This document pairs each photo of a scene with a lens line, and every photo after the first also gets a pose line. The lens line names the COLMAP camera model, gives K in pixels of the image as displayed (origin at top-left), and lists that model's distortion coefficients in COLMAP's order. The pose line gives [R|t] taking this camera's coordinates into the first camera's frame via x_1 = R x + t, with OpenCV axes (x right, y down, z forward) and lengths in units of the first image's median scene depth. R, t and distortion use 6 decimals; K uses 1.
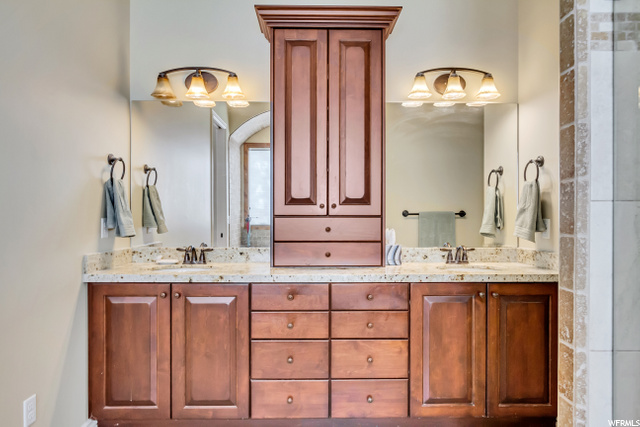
lens RADIAL K [[414.5, 0, 318.1], [0, 414.5, 213.8], [0, 0, 1]] dist [-0.021503, 0.003216]
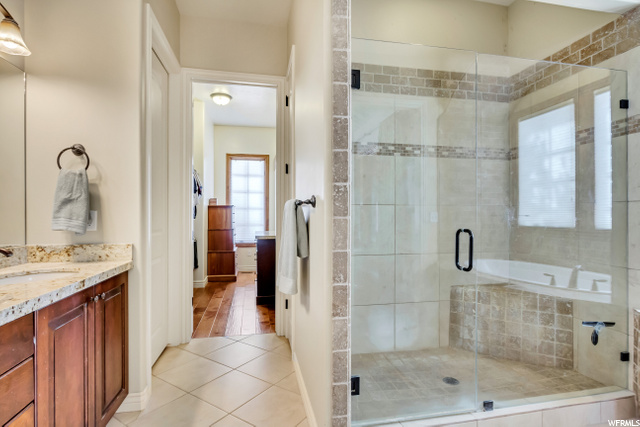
lens RADIAL K [[315.1, 0, 314.8], [0, 315.1, 218.3], [0, 0, 1]] dist [-0.003091, -0.004392]
pose [[-0.178797, -0.009018, 0.983845, -0.281025], [-0.006626, 0.999946, 0.007962, 0.021245], [-0.983864, -0.005095, -0.178847, 0.615250]]
